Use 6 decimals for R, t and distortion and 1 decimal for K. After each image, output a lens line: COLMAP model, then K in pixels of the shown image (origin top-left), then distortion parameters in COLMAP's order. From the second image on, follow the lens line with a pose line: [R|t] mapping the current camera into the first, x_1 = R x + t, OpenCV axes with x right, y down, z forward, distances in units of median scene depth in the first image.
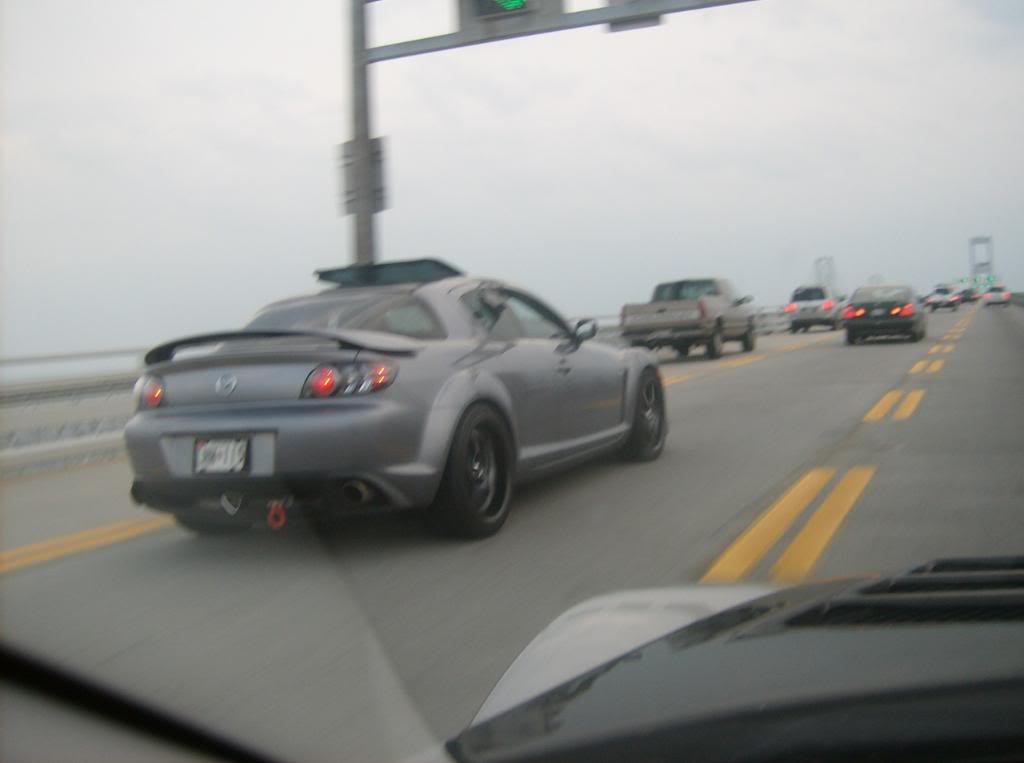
lens RADIAL K [[1086.6, 0, 512.0], [0, 1086.6, 381.5], [0, 0, 1]] dist [0.394569, -0.002620]
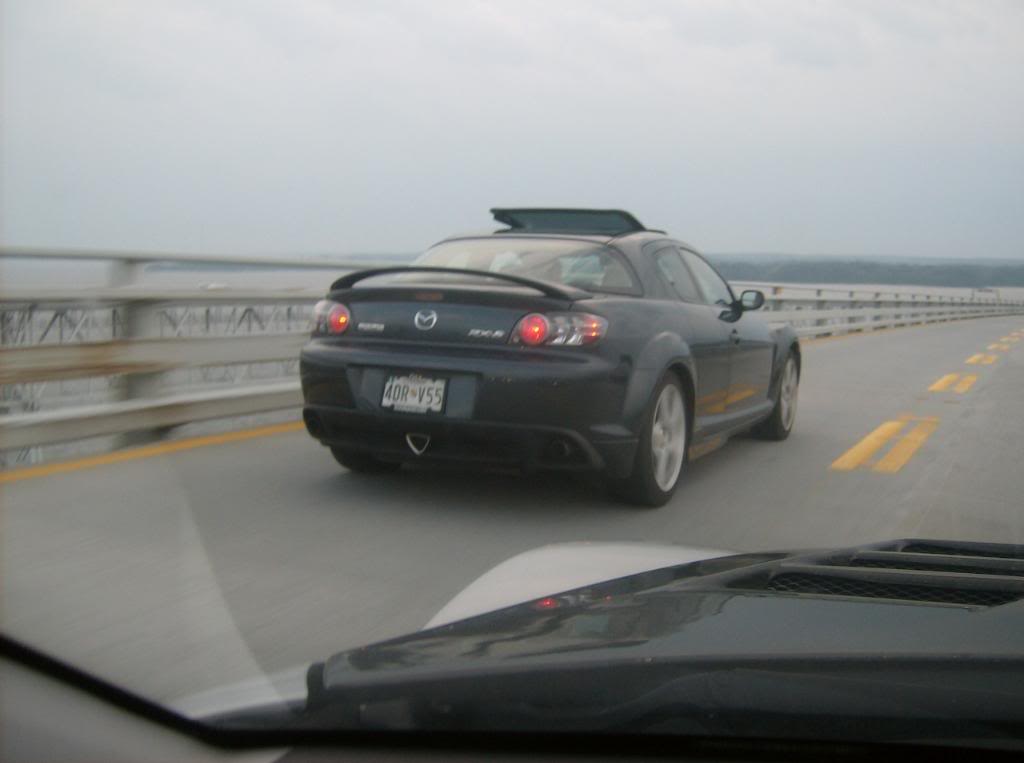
lens RADIAL K [[1086.6, 0, 512.0], [0, 1086.6, 381.5], [0, 0, 1]] dist [0.394569, -0.002620]
pose [[0.977647, 0.101609, 0.184069, -0.341689], [-0.111819, 0.992666, 0.045939, 0.003330], [-0.178051, -0.065495, 0.981839, 0.064563]]
